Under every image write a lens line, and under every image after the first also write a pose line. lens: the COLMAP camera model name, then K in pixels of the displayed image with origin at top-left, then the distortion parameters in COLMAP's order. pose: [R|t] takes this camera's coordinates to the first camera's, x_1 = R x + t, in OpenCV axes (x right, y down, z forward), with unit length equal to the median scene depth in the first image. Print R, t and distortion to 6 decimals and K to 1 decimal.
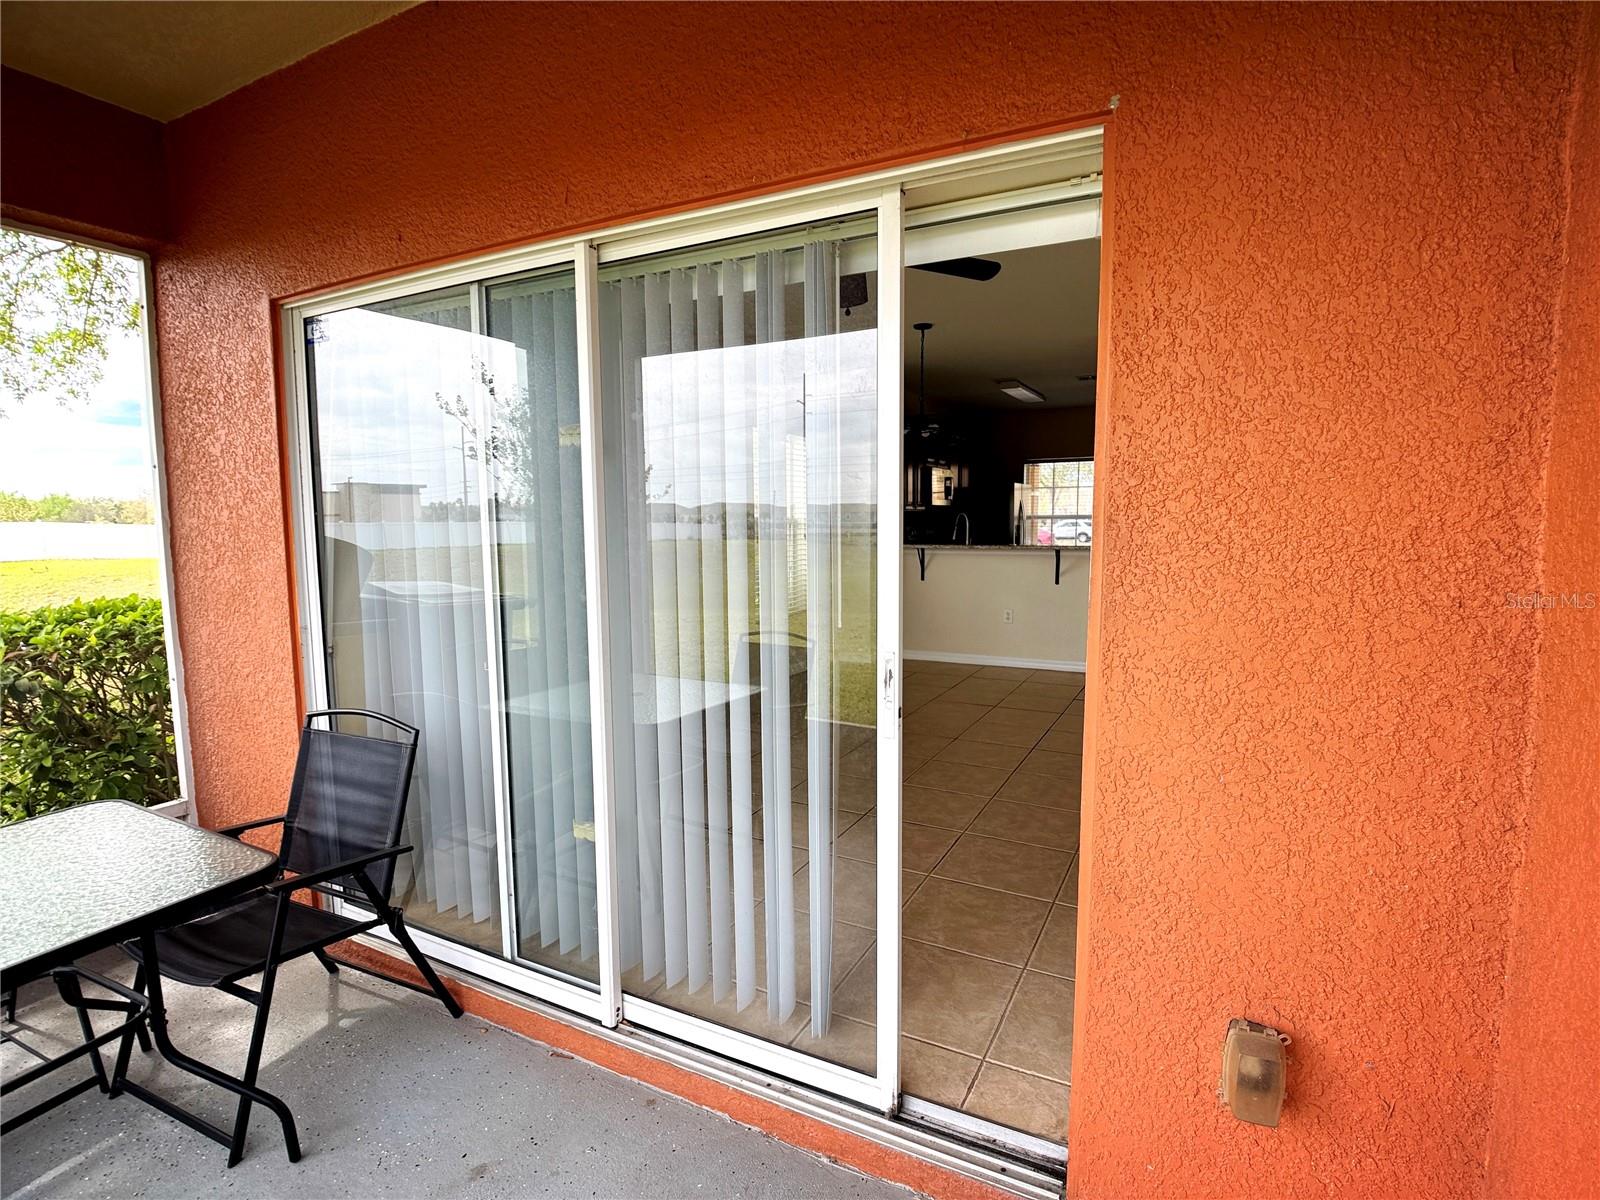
lens RADIAL K [[809.9, 0, 810.4], [0, 809.9, 606.8], [0, 0, 1]] dist [-0.010731, -0.009292]
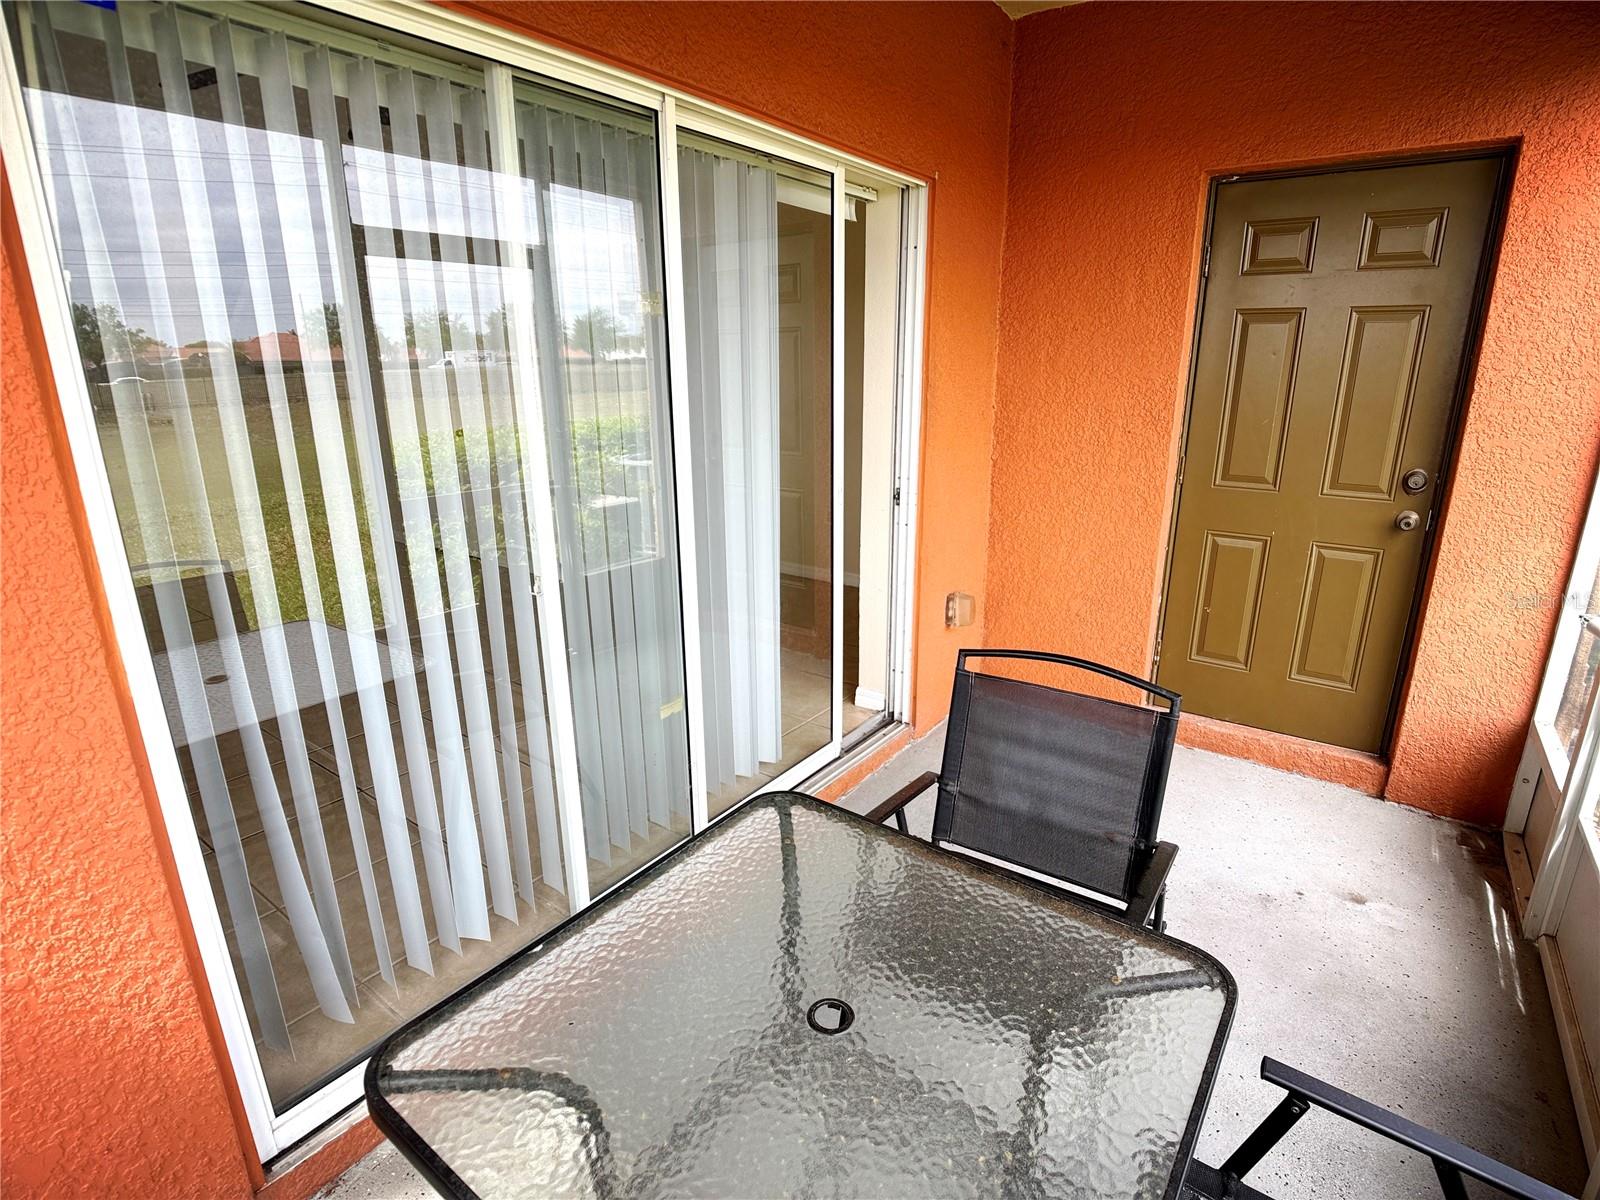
lens RADIAL K [[809.9, 0, 797.6], [0, 809.9, 588.6], [0, 0, 1]] dist [-0.010731, -0.009292]
pose [[0.146385, -0.262116, 0.953869, -1.411577], [0.118907, 0.961928, 0.246082, -0.113958], [-0.982055, 0.077399, 0.171980, 0.780429]]
